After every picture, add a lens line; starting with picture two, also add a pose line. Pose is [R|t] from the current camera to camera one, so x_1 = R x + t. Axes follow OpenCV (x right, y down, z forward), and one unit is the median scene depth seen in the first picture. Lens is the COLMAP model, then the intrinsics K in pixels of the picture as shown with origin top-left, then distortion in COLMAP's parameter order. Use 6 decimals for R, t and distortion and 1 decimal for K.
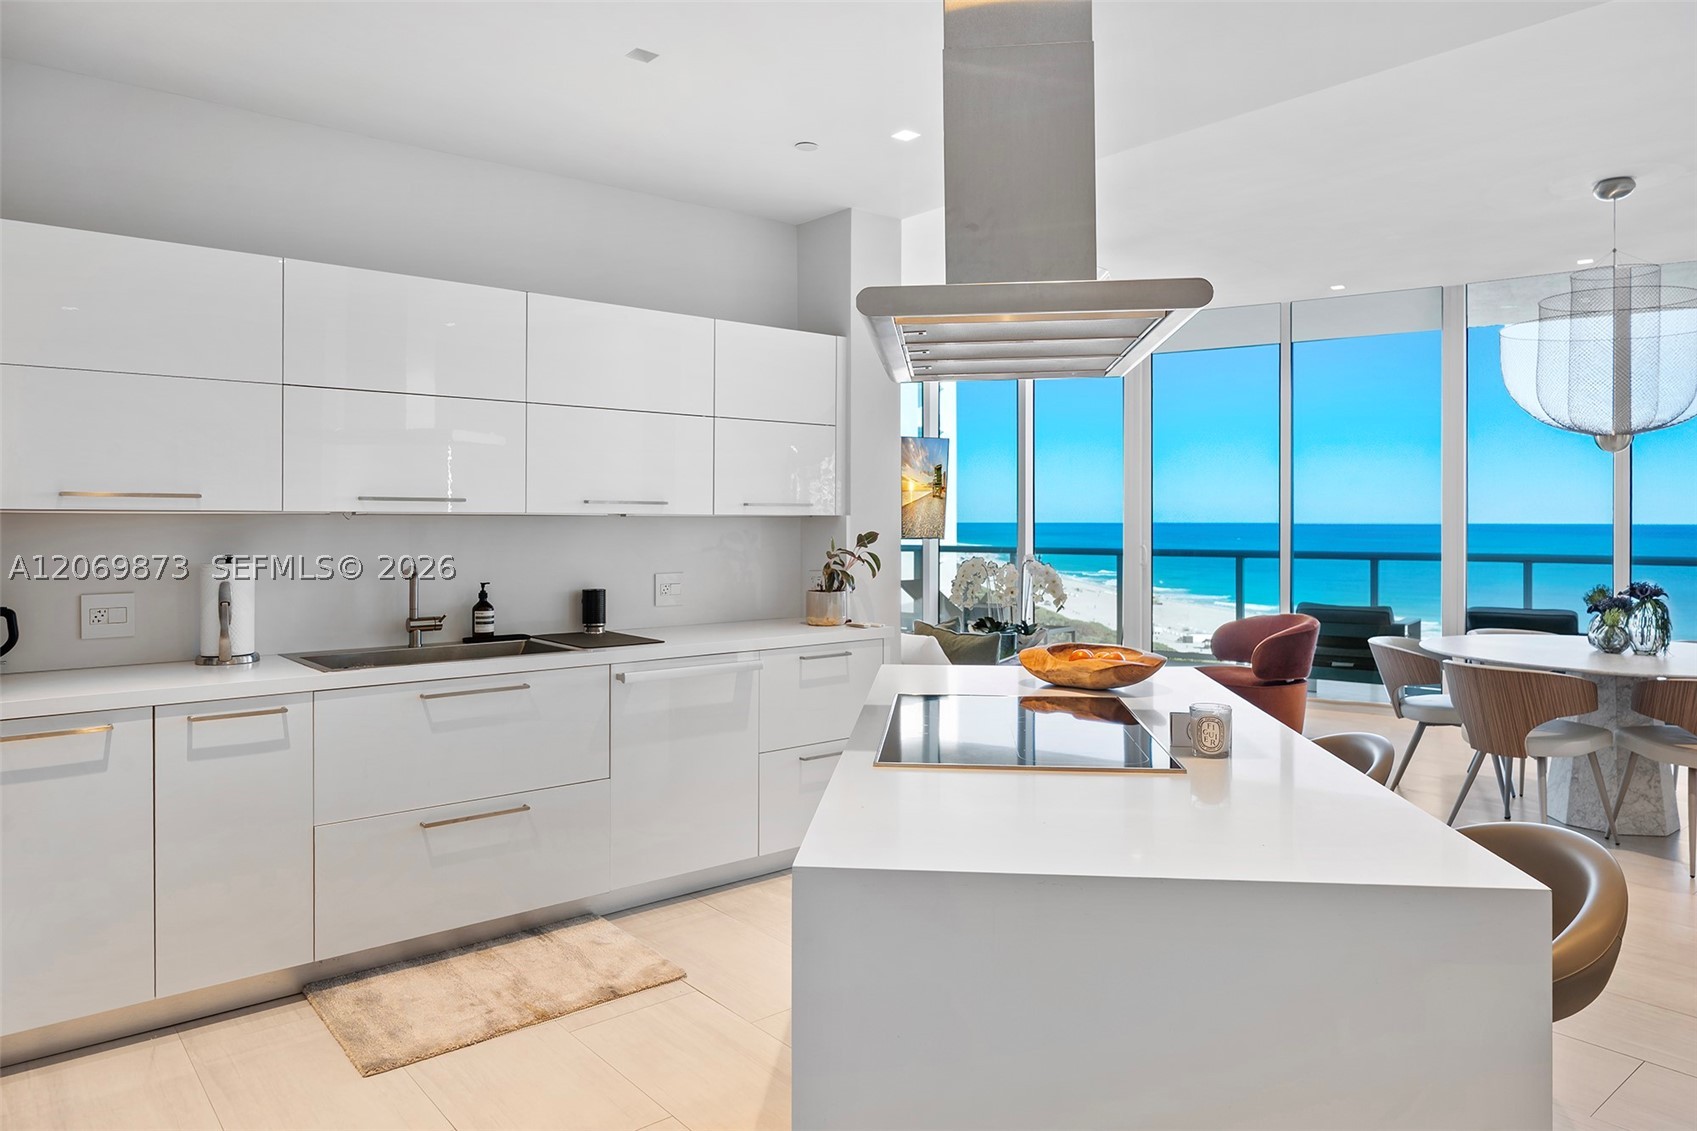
lens RADIAL K [[1089.2, 0, 847.0], [0, 1089.2, 520.6], [0, 0, 1]] dist [-0.001394, 0.001034]
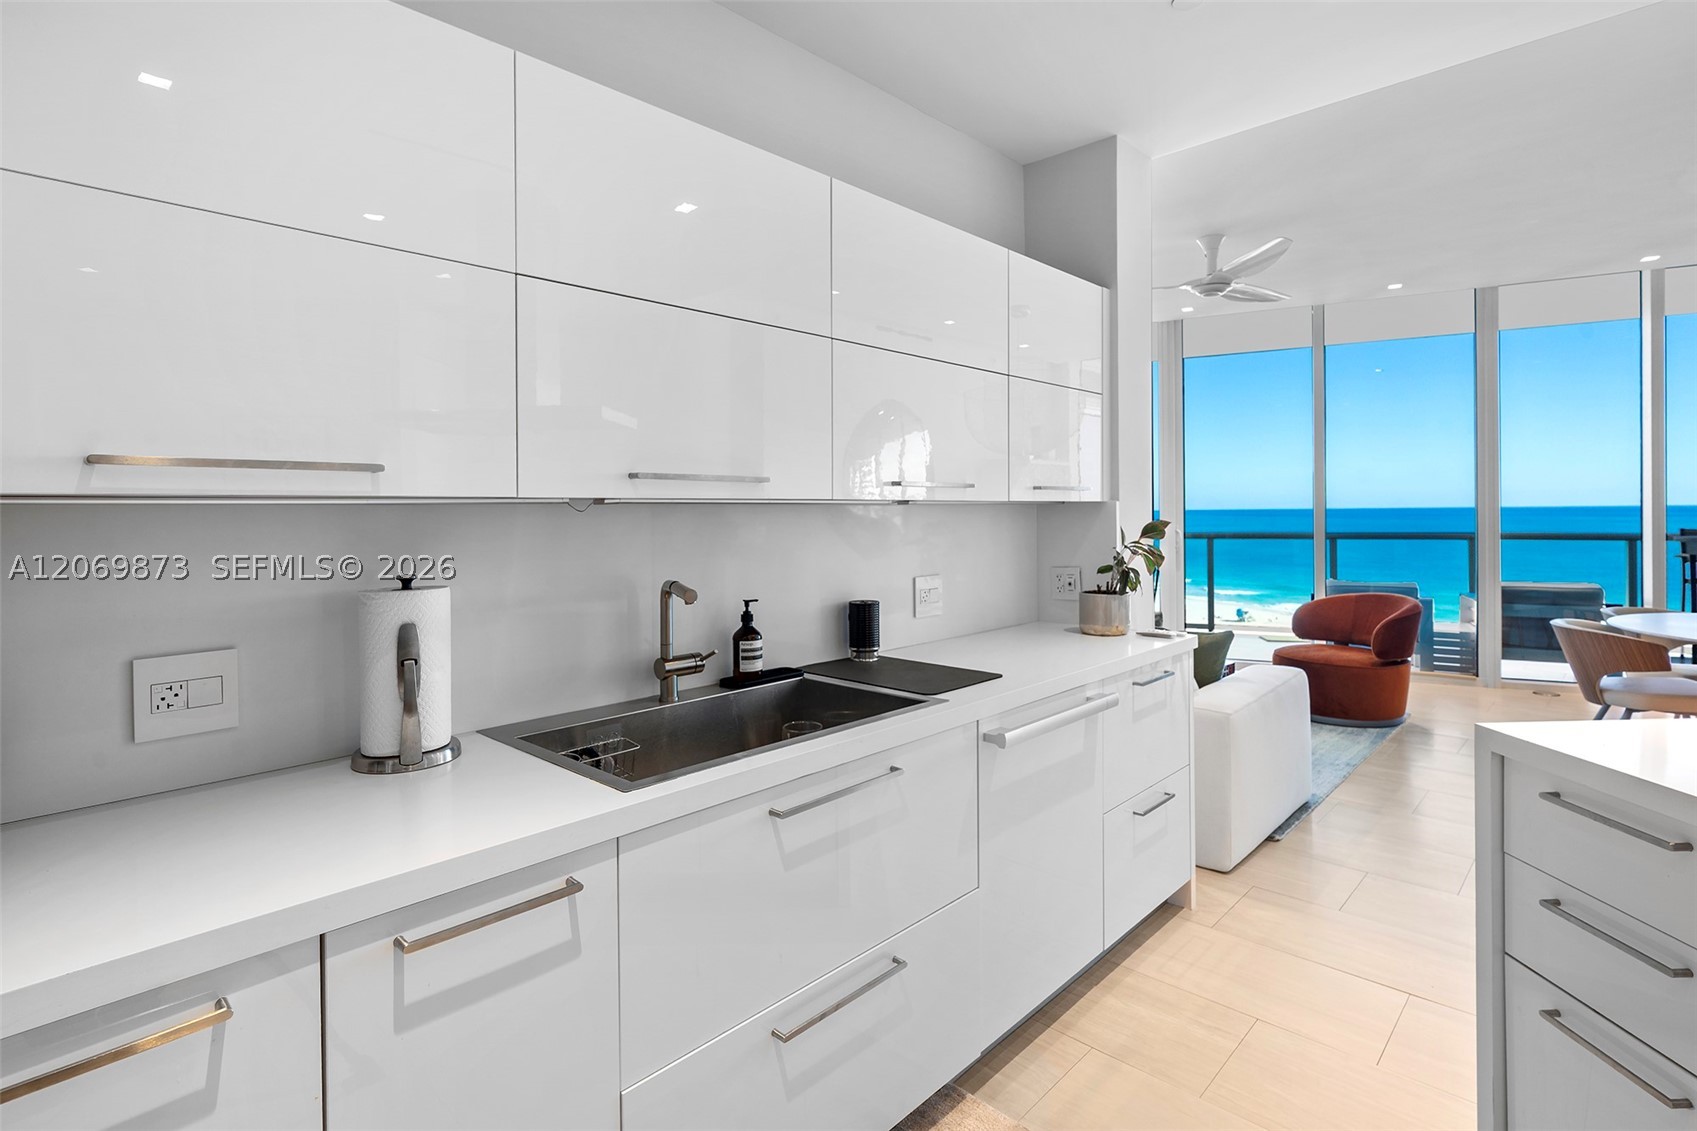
lens RADIAL K [[832.2, 0, 846.9], [0, 832.2, 505.9], [0, 0, 1]] dist [-0.004602, -0.001490]
pose [[0.993507, -0.013315, 0.112992, -0.331633], [0.014330, 0.999864, -0.008179, 0.001676], [-0.112868, 0.009745, 0.993562, 0.460551]]
